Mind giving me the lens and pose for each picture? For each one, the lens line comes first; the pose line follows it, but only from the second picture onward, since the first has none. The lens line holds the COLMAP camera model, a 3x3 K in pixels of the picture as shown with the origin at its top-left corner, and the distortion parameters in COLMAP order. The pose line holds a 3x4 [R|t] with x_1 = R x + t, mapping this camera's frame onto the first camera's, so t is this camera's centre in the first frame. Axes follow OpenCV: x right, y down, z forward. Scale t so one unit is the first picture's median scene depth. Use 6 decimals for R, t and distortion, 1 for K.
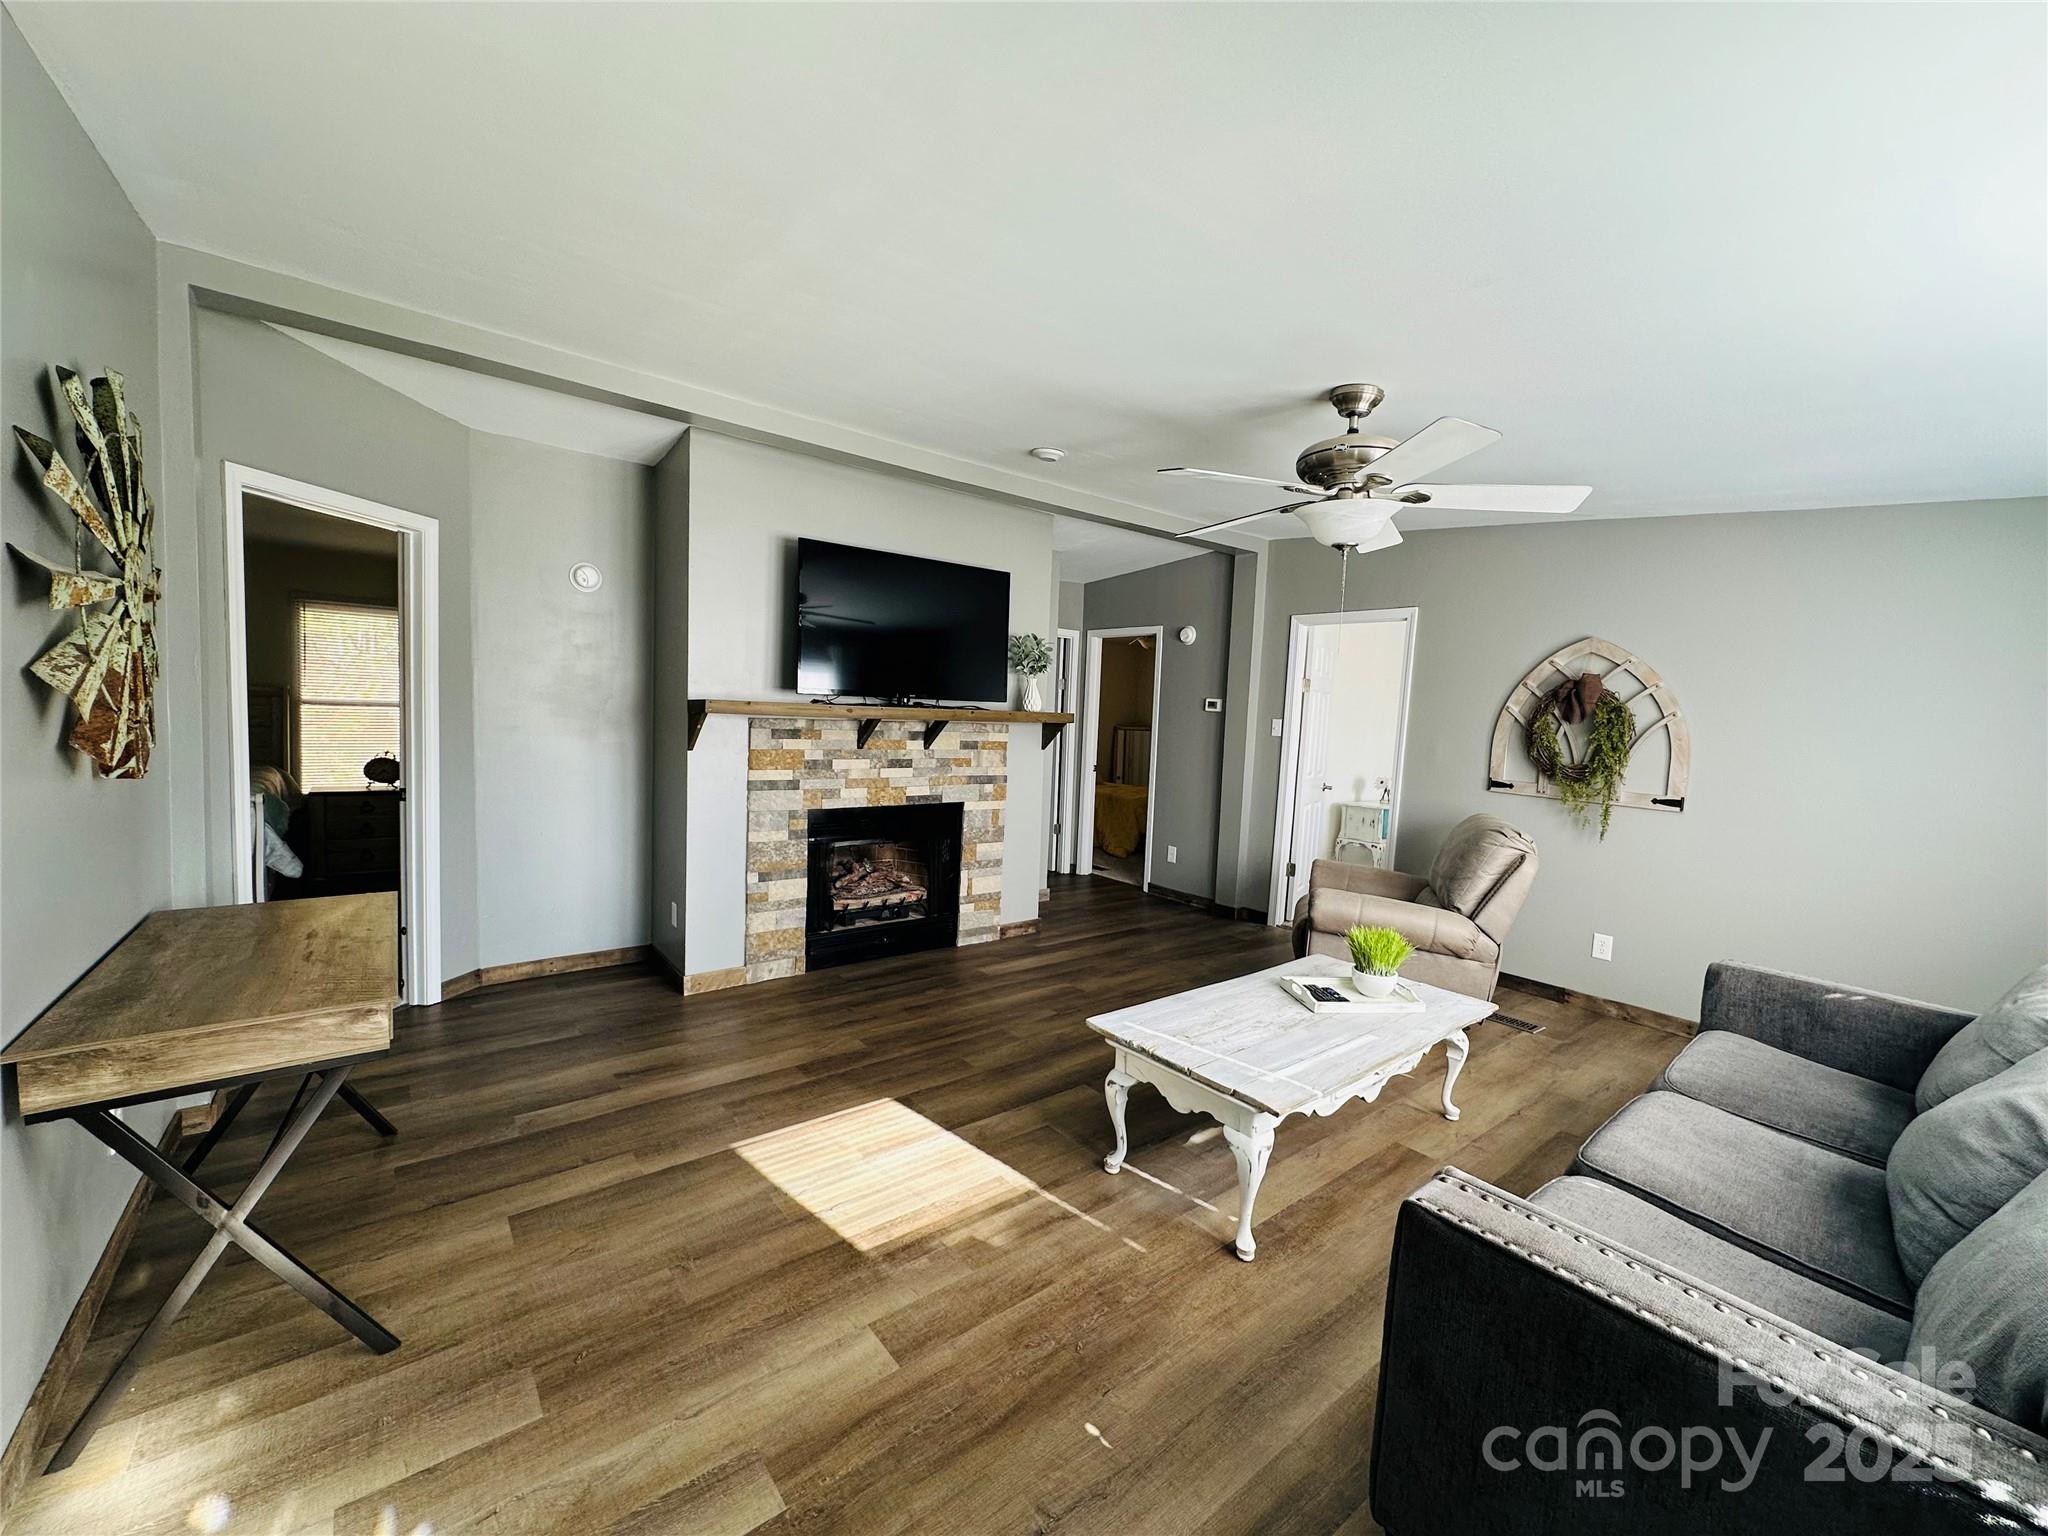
lens RADIAL K [[815.0, 0, 1024.4], [0, 815.0, 767.2], [0, 0, 1]] dist [-0.004833, 0.001193]
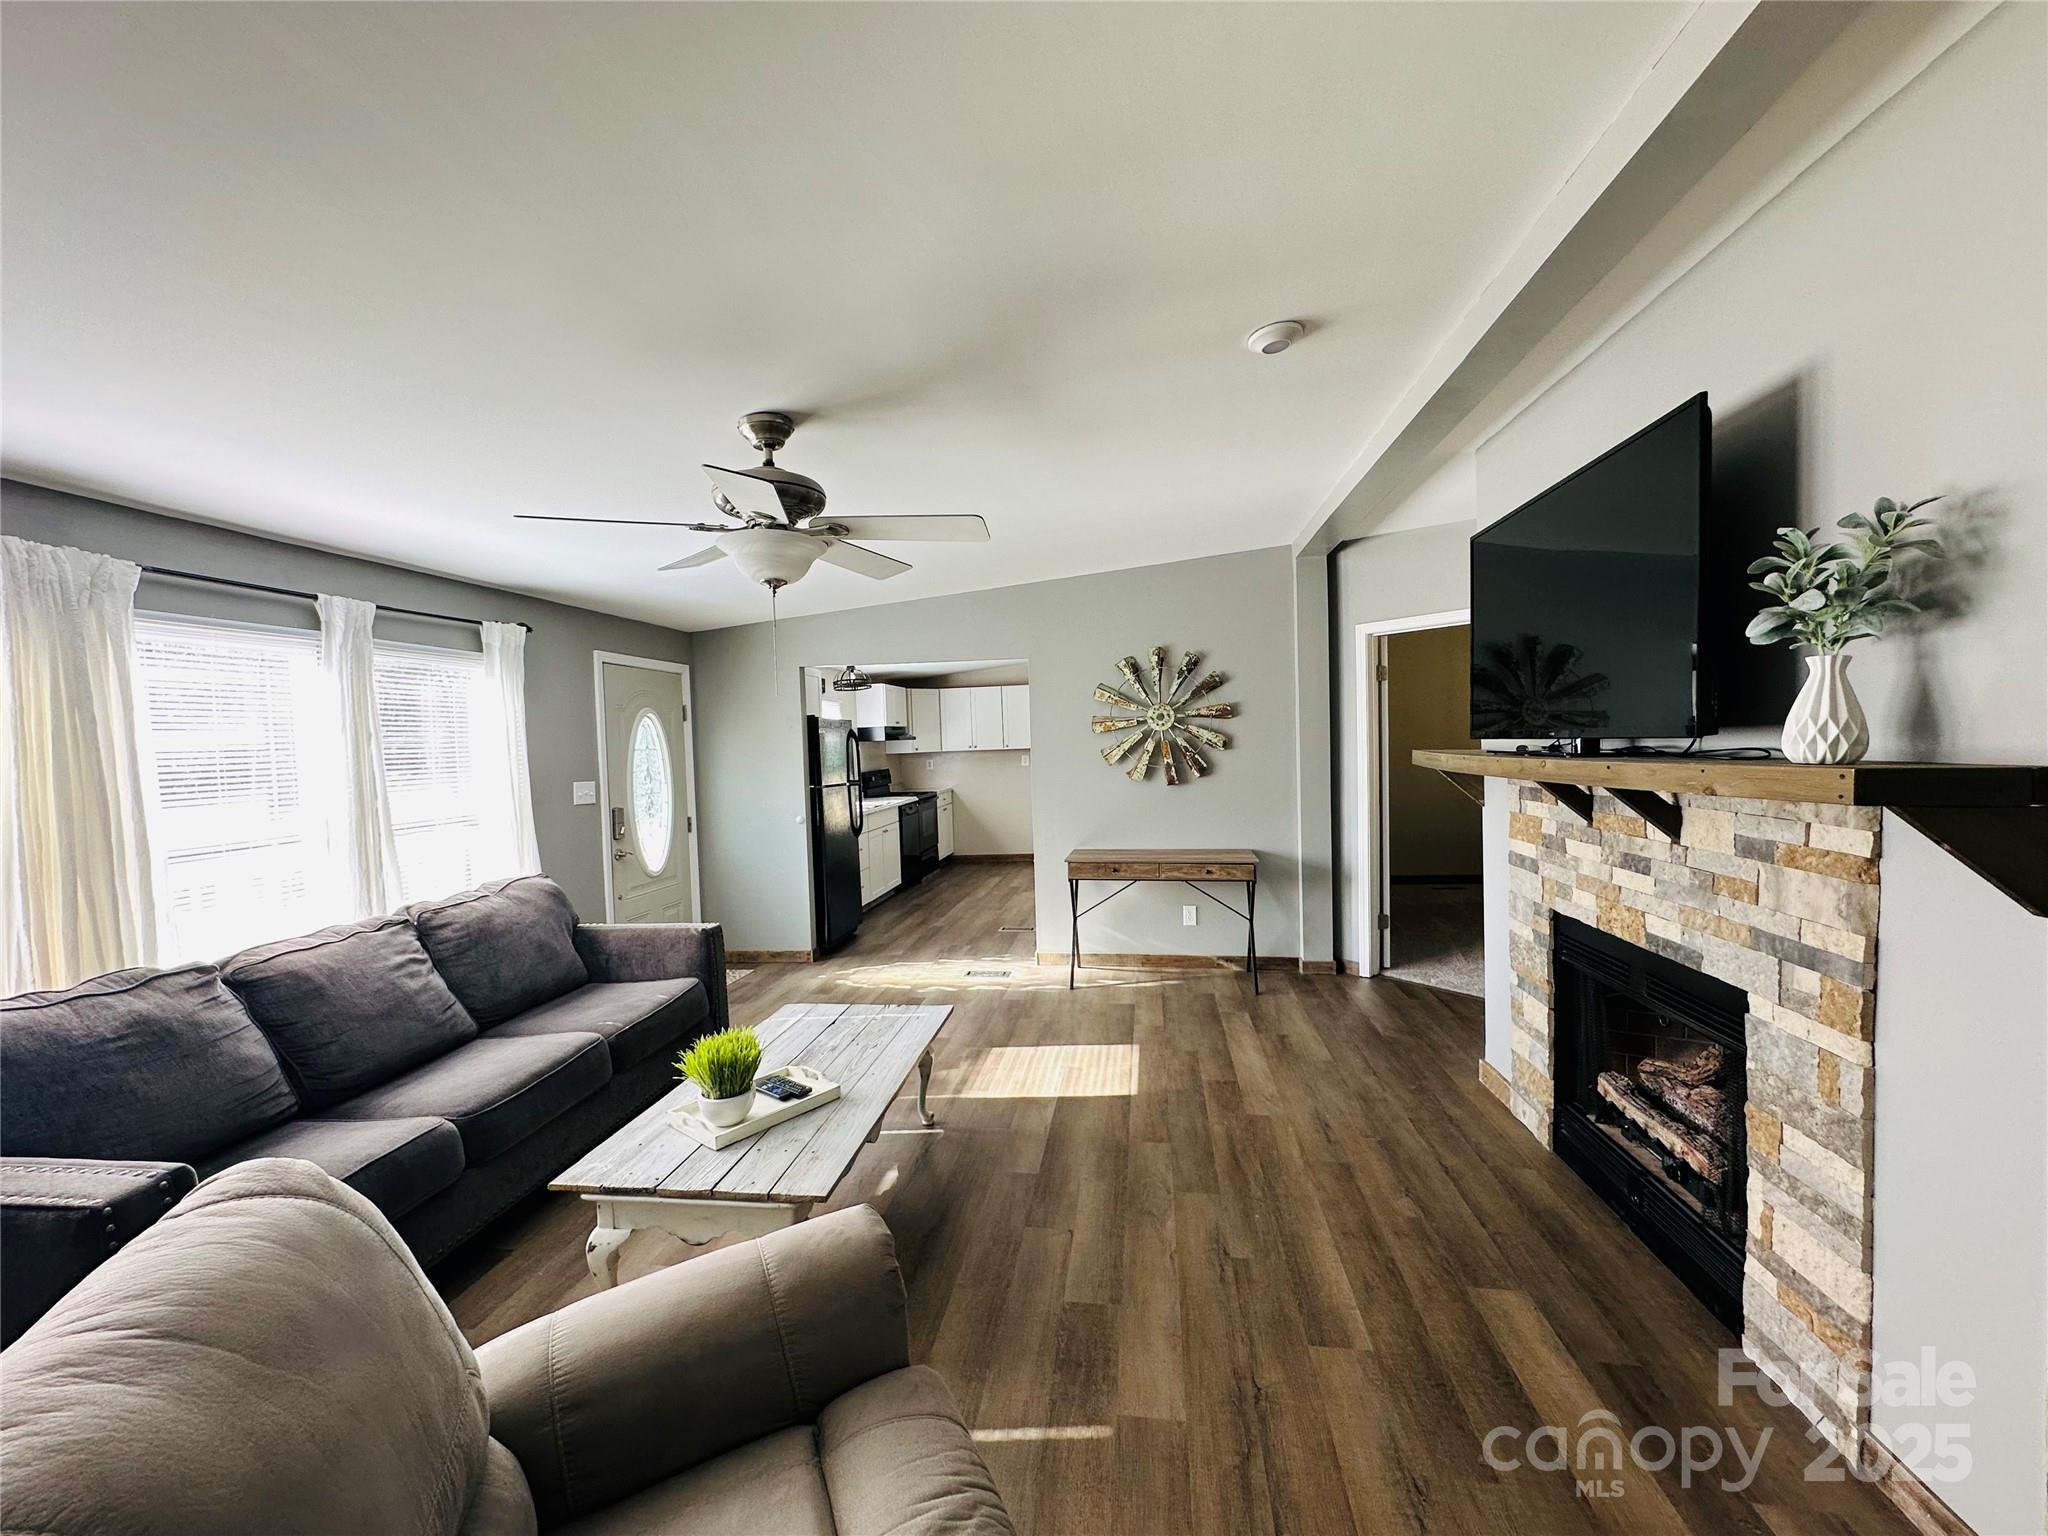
lens RADIAL K [[815.0, 0, 1025.0], [0, 815.0, 767.1], [0, 0, 1]] dist [-0.004833, 0.001193]
pose [[-0.733145, -0.000709, -0.680072, 0.517440], [-0.052618, 0.997061, 0.055686, -0.079615], [0.678033, 0.076610, -0.731028, 1.198904]]
